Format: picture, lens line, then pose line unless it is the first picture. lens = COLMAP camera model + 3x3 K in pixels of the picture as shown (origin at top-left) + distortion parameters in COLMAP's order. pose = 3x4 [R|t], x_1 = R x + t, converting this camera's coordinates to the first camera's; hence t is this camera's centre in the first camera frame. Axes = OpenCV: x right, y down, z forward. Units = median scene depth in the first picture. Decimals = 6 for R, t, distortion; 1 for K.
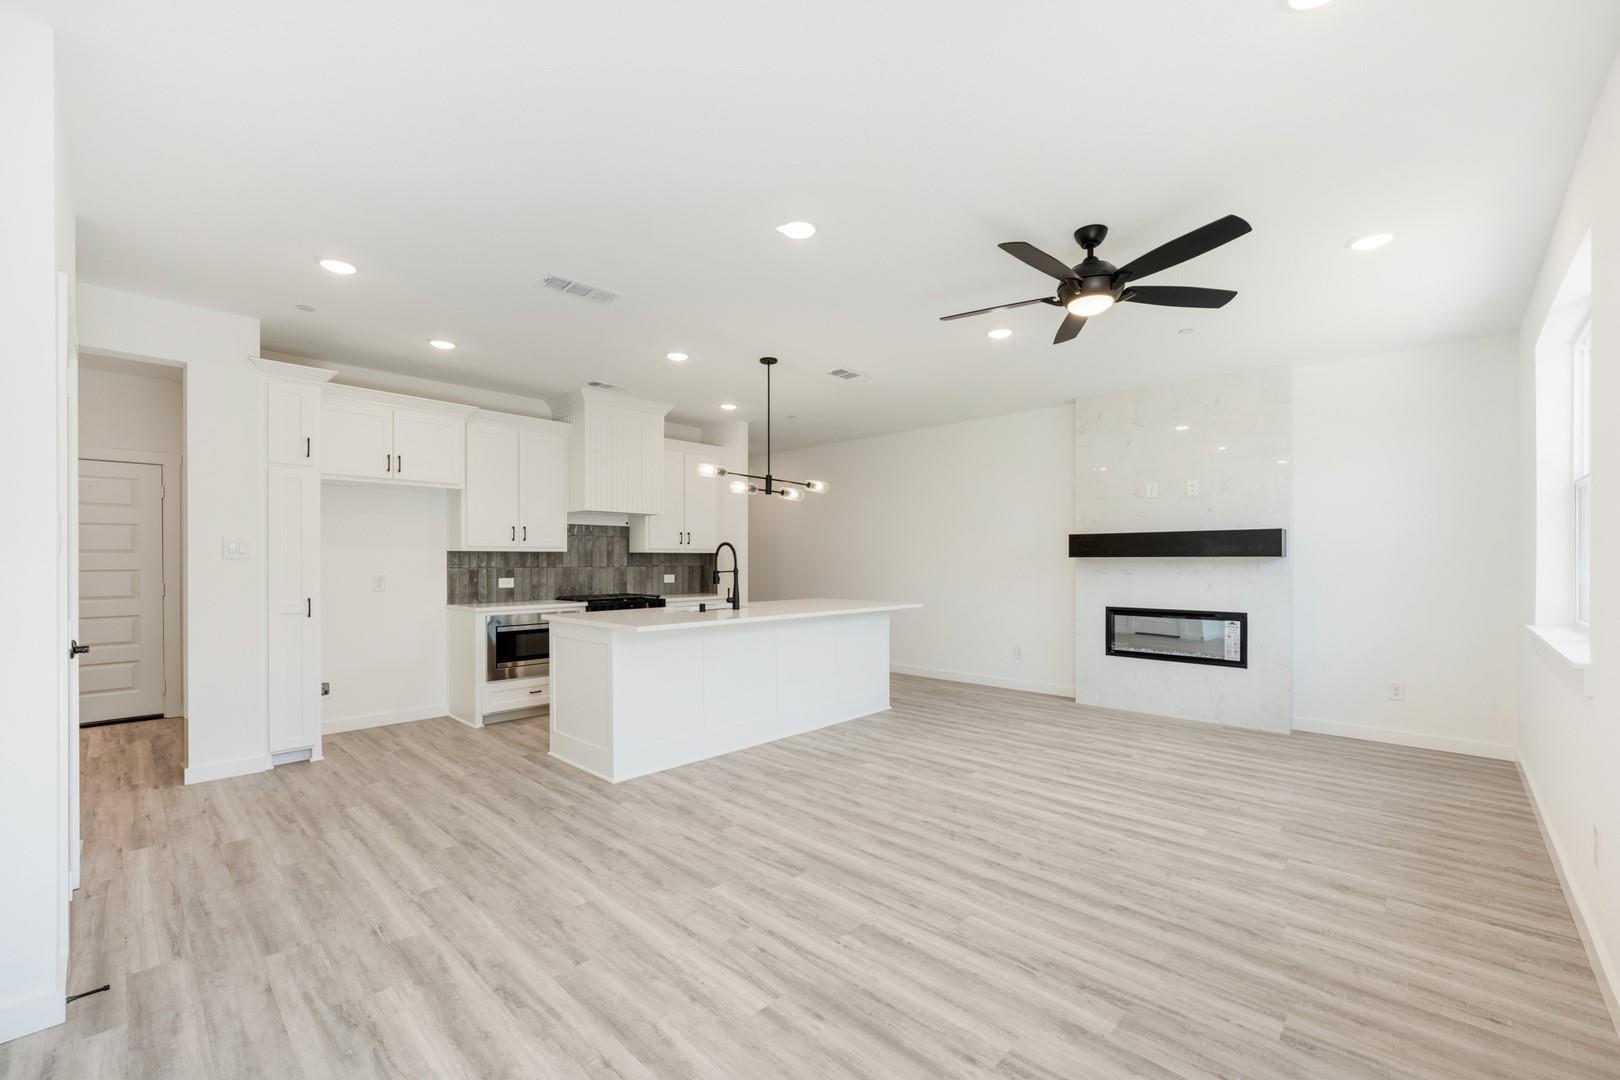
lens RADIAL K [[655.6, 0, 812.3], [0, 655.6, 554.0], [0, 0, 1]] dist [-0.000743, 0.000071]
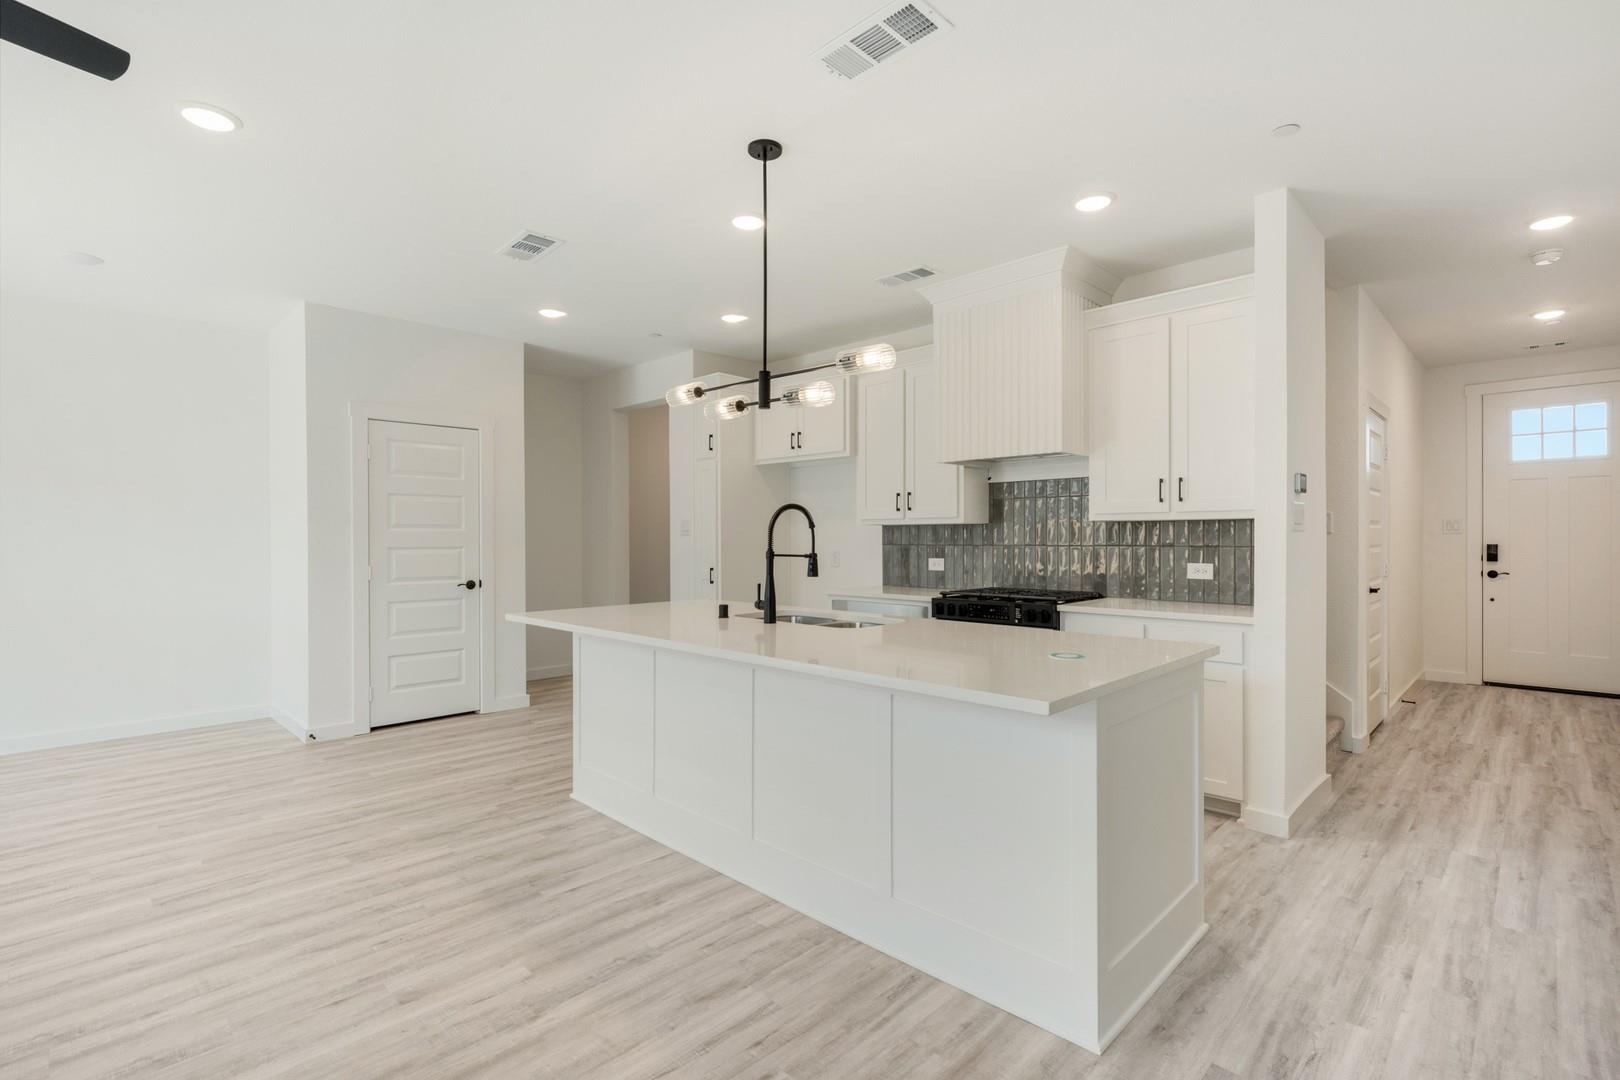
lens RADIAL K [[748.8, 0, 809.2], [0, 748.8, 538.7], [0, 0, 1]] dist [-0.001728, -0.000304]
pose [[-0.010400, 0.002032, -0.999944, 0.601796], [0.012337, 0.999922, 0.001904, 0.013244], [0.999870, -0.012317, -0.010424, 1.188900]]
